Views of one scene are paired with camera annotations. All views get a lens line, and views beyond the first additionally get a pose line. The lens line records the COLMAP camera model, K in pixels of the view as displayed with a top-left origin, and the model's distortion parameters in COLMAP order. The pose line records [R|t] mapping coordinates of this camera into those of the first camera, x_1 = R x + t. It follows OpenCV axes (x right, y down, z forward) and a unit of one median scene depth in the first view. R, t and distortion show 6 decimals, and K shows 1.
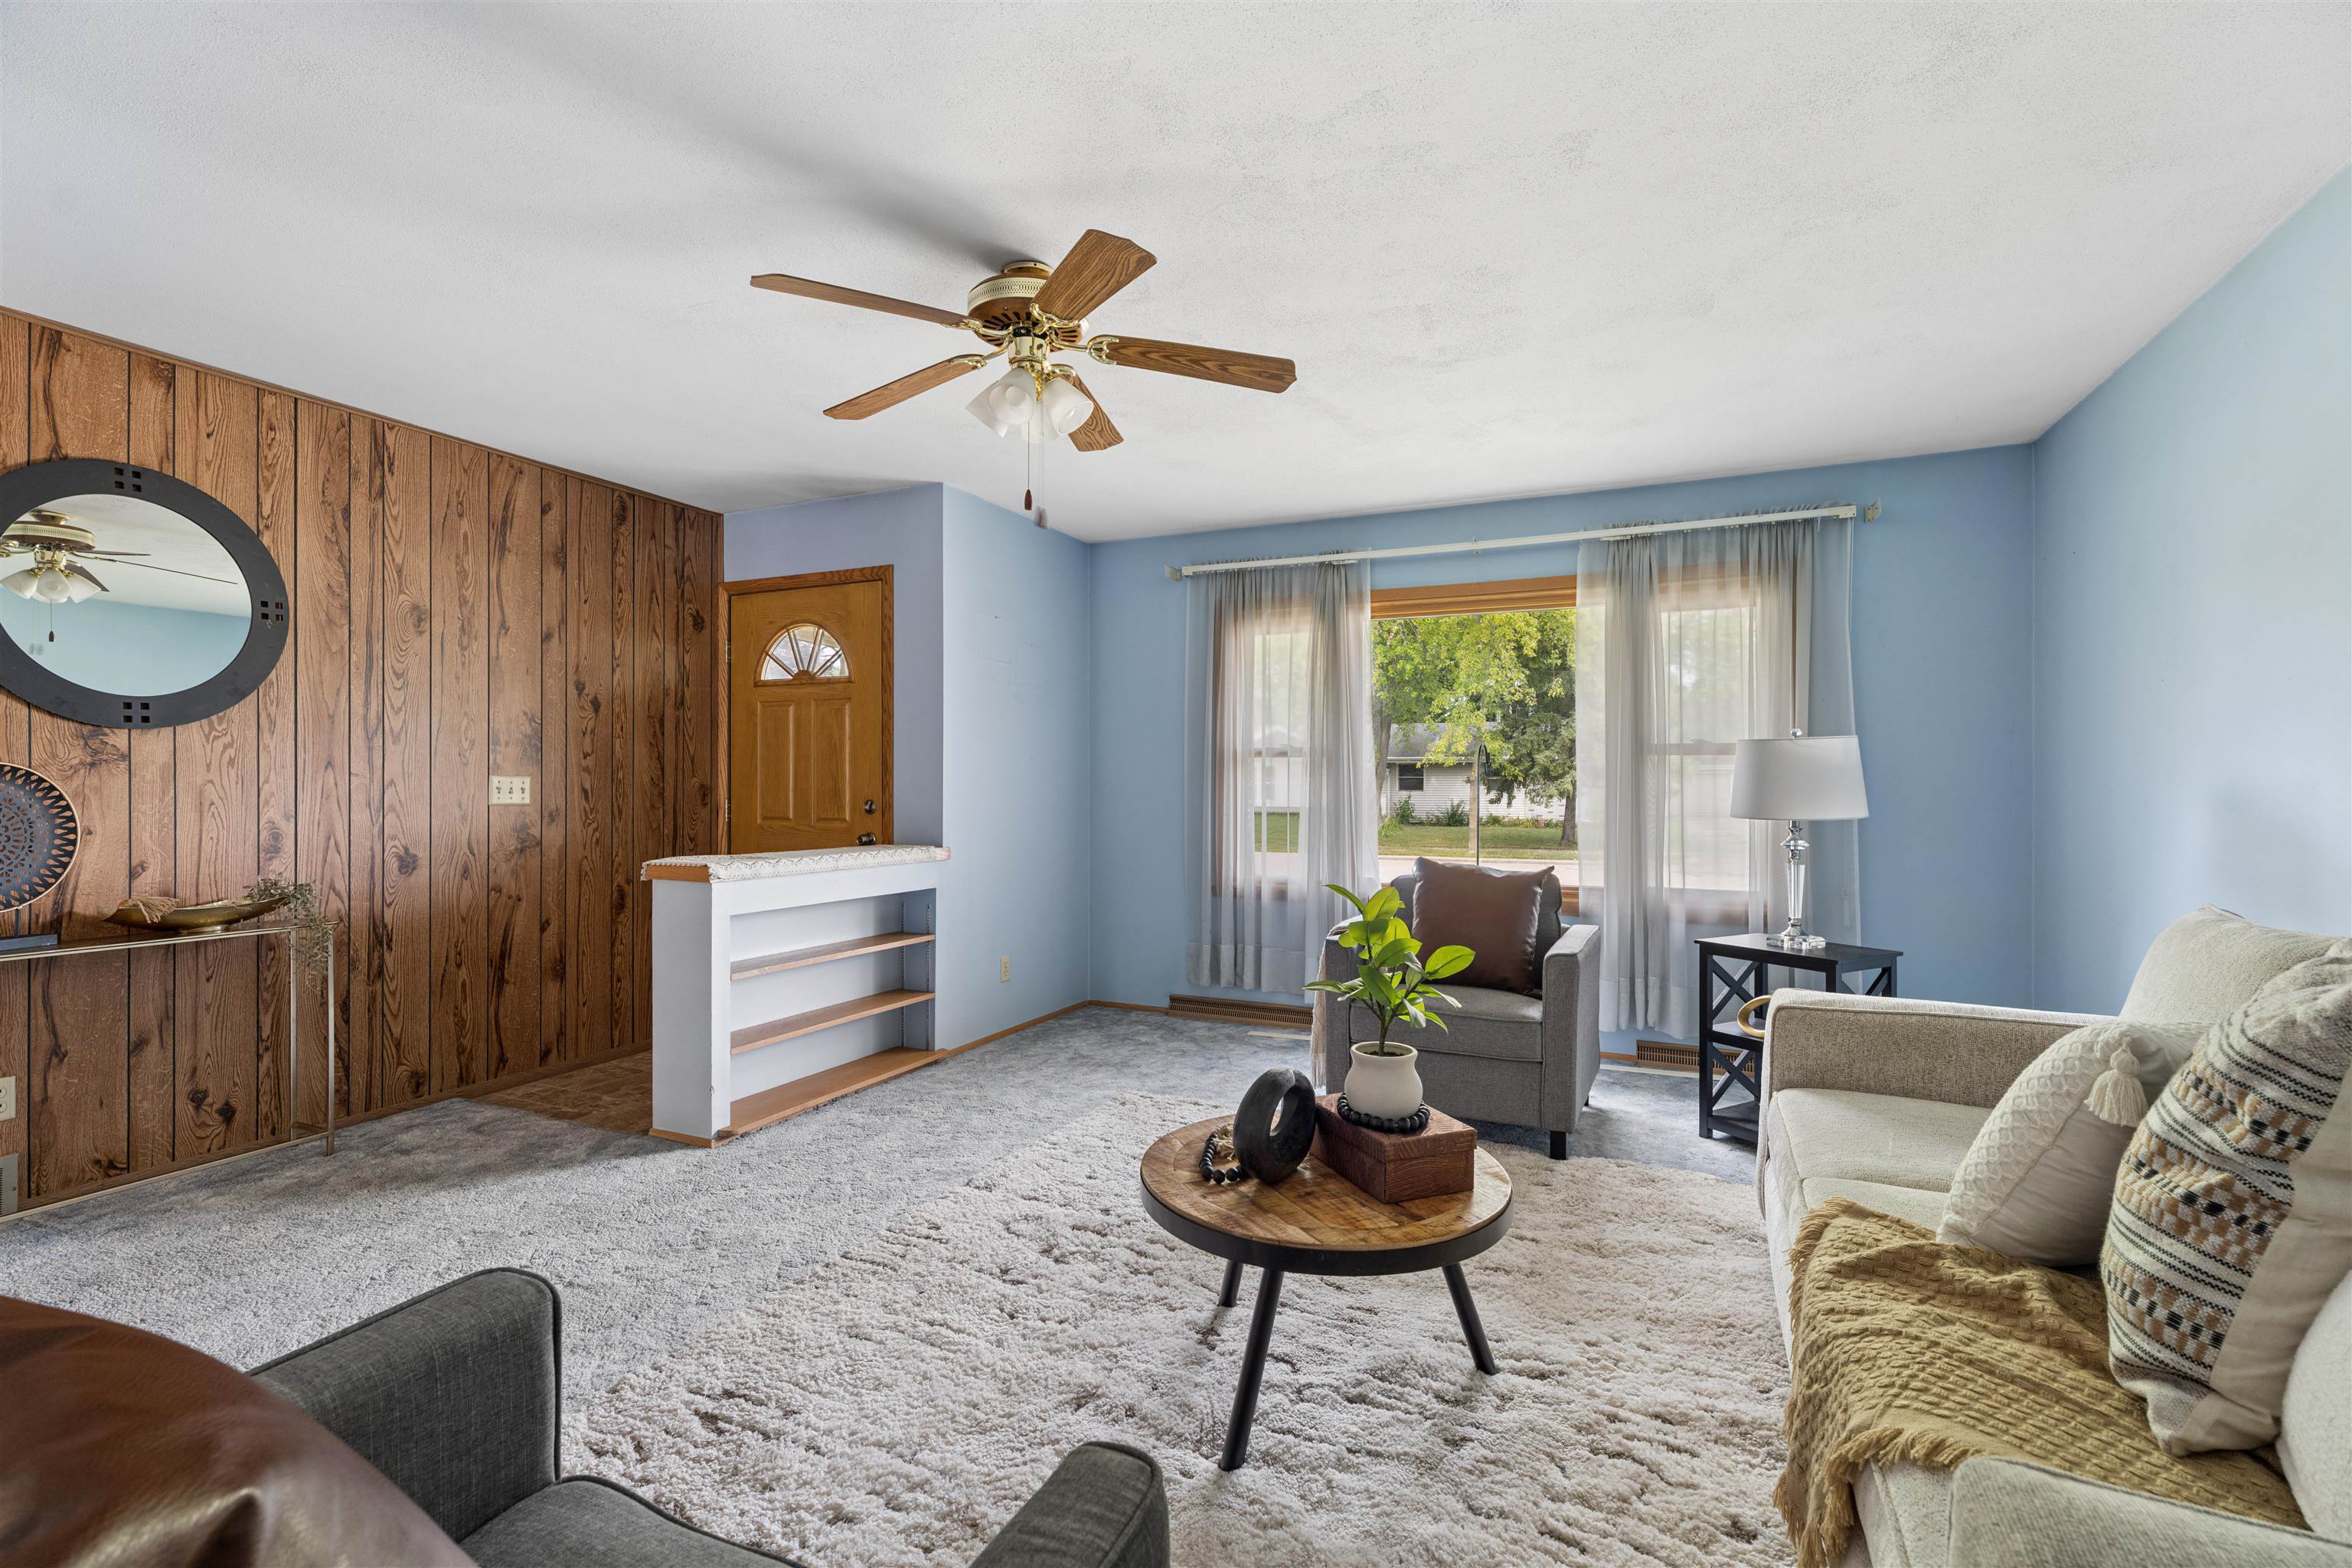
lens RADIAL K [[1042.4, 0, 1175.5], [0, 1042.4, 777.1], [0, 0, 1]] dist [0.001799, 0.000362]
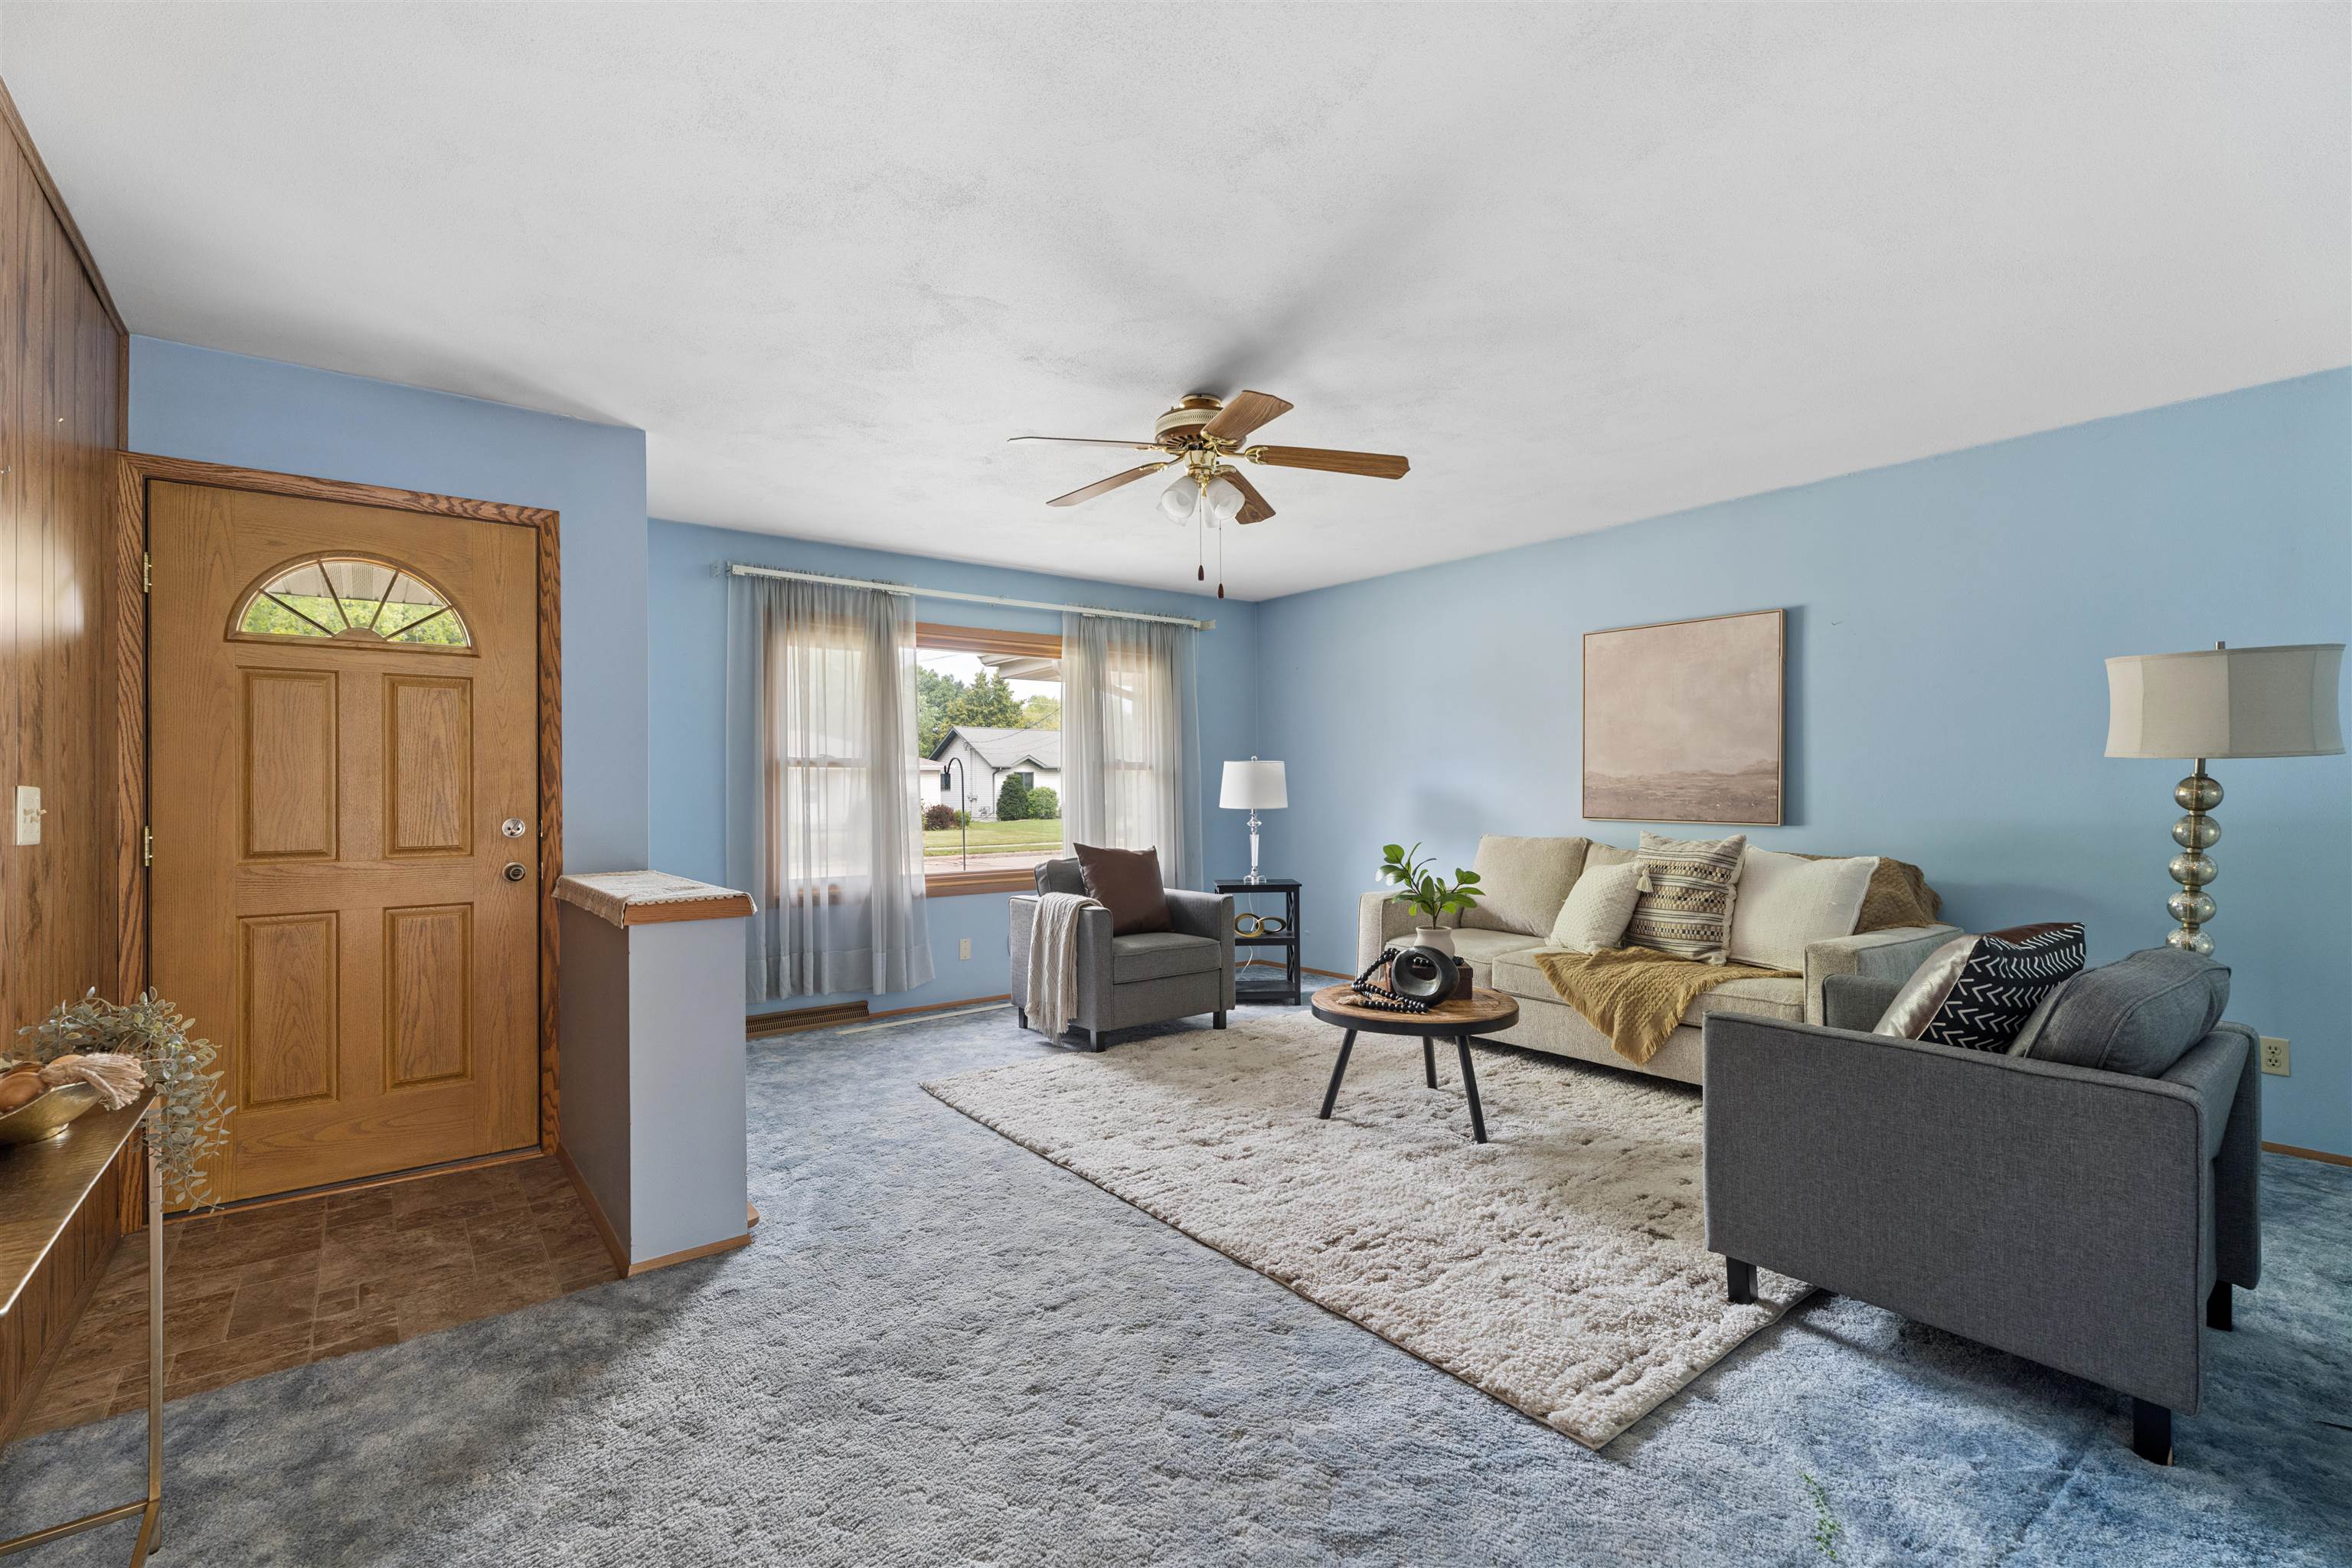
lens RADIAL K [[1051.3, 0, 1178.5], [0, 1051.3, 757.3], [0, 0, 1]] dist [0.003555, 0.000608]
pose [[0.452116, 0.021635, 0.891697, -0.794065], [0.005975, 0.999610, -0.027283, 0.002360], [-0.891939, 0.017663, 0.451810, 0.253267]]
